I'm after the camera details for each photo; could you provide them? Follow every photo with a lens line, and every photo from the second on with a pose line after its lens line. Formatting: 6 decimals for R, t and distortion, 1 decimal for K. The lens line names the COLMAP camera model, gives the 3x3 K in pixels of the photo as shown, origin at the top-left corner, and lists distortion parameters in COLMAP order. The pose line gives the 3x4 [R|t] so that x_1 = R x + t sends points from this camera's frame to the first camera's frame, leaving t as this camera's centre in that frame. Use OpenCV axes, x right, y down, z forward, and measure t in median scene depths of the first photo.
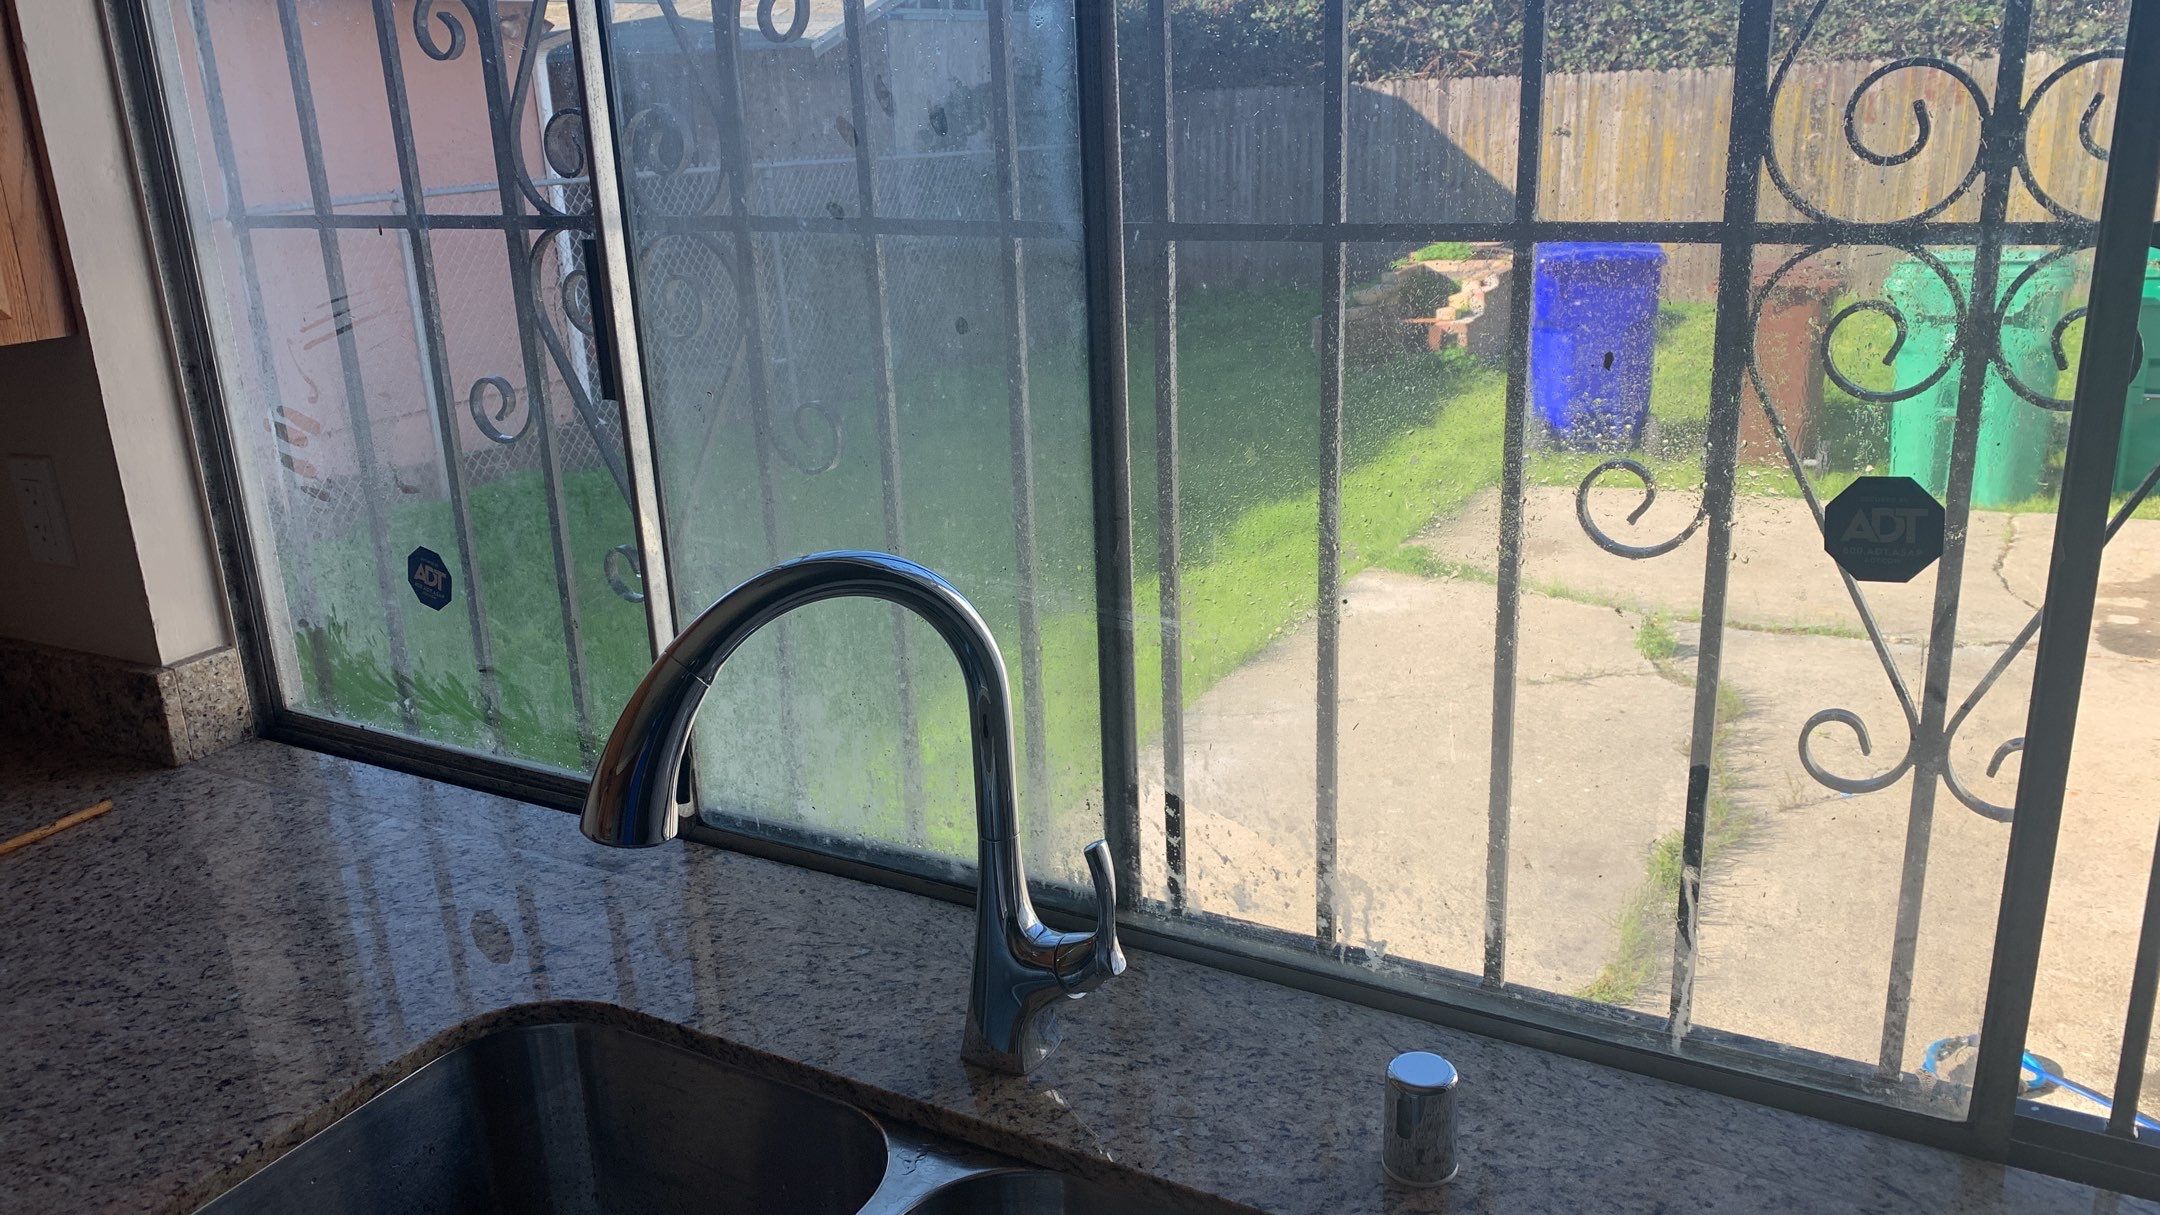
lens RADIAL K [[1668.3, 0, 1080.0], [0, 1668.3, 607.5], [0, 0, 1]] dist [-0.003069, -0.003096]
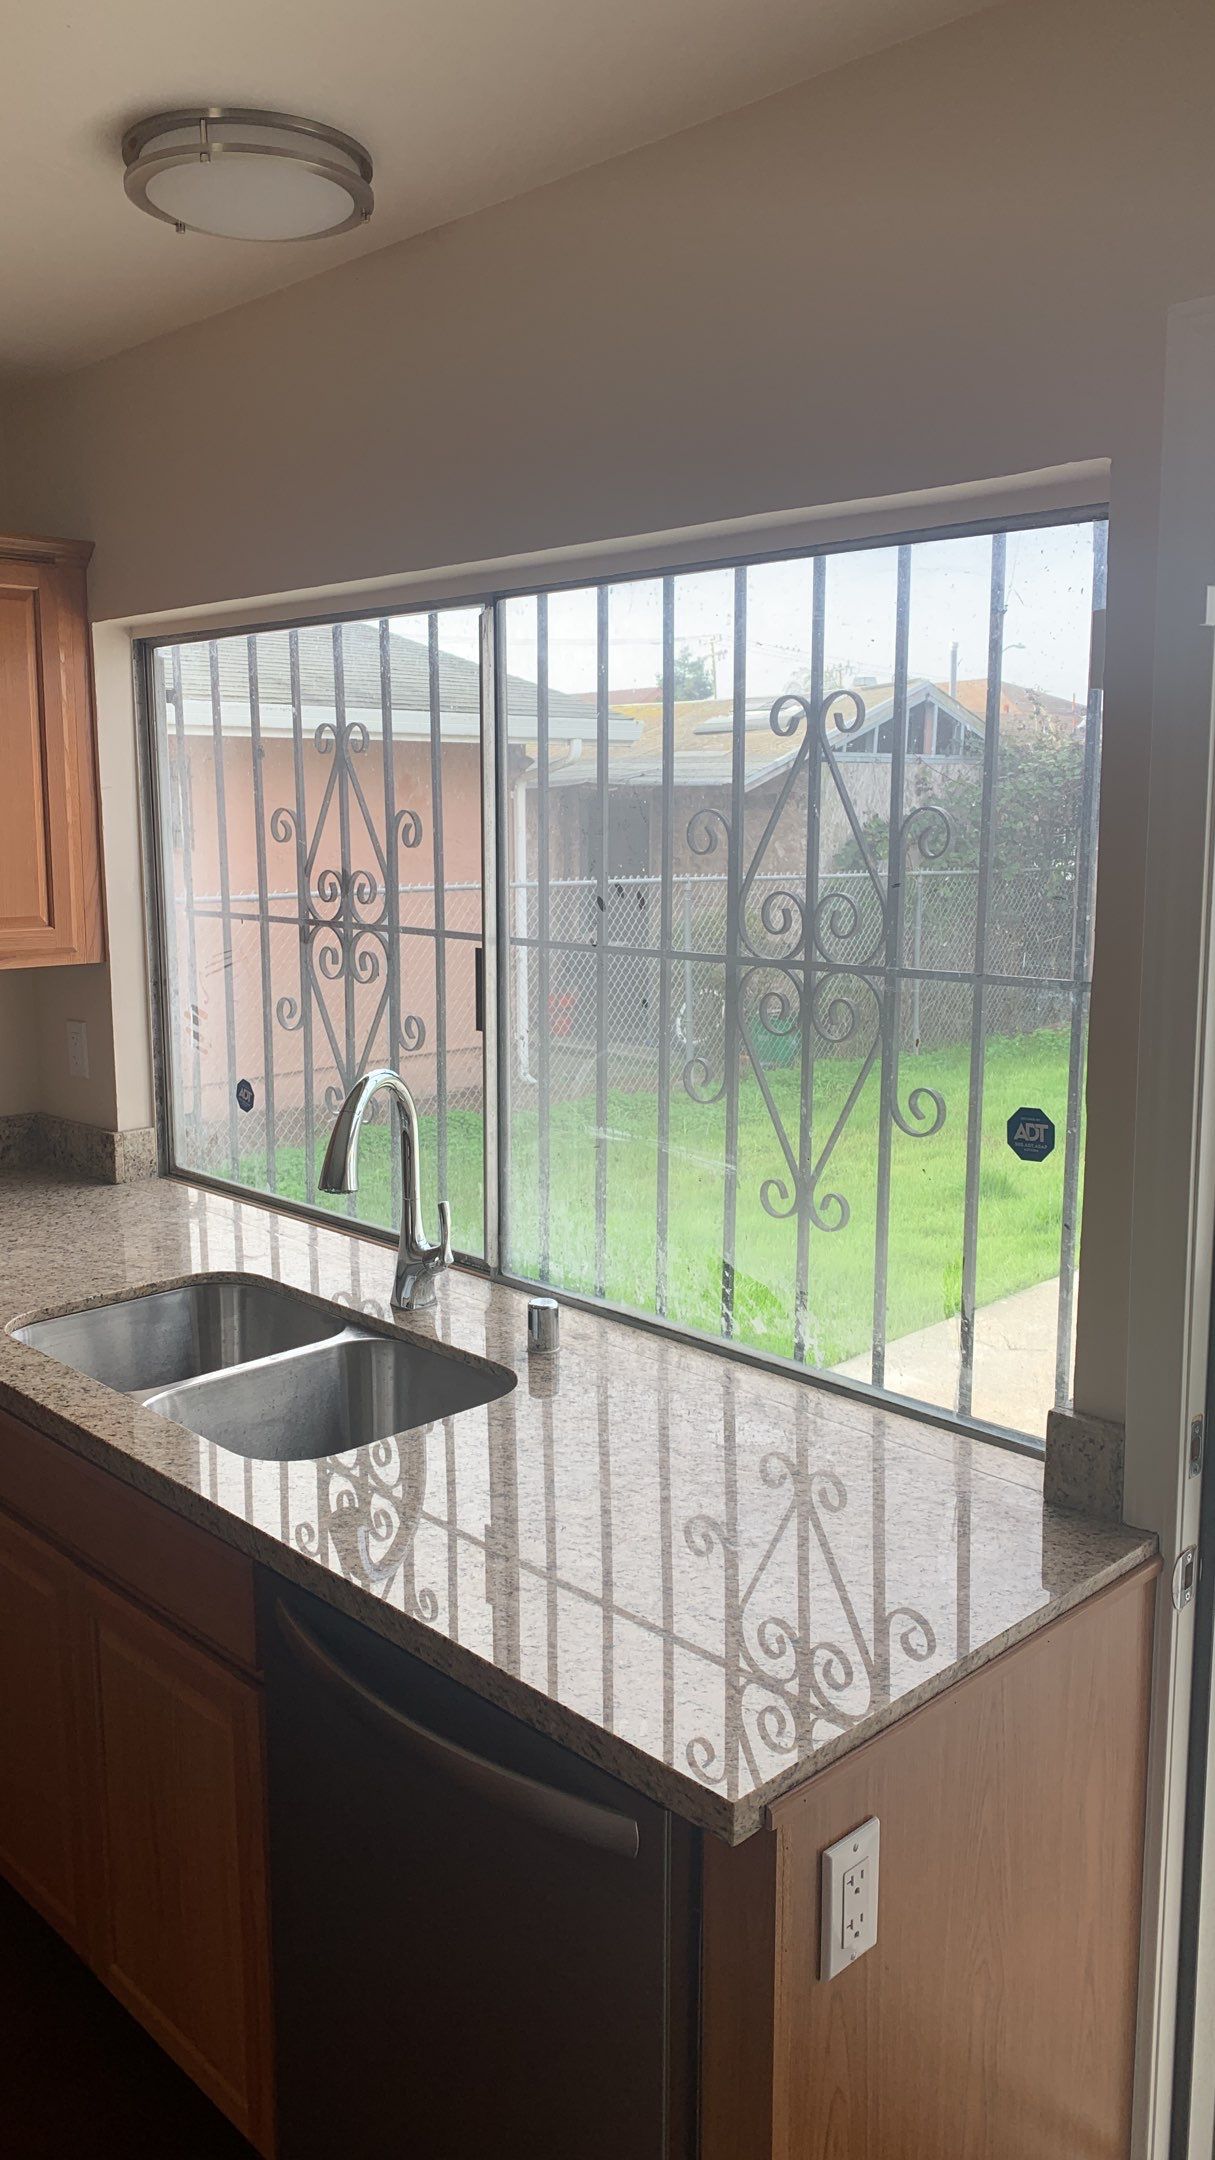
lens RADIAL K [[1668.3, 0, 607.5], [0, 1668.3, 1080.0], [0, 0, 1]] dist [-0.003069, -0.003096]
pose [[0.957784, 0.086319, -0.274226, 0.538618], [-0.122940, 0.985221, -0.119269, 0.141209], [0.259878, 0.147947, 0.954241, -0.736609]]
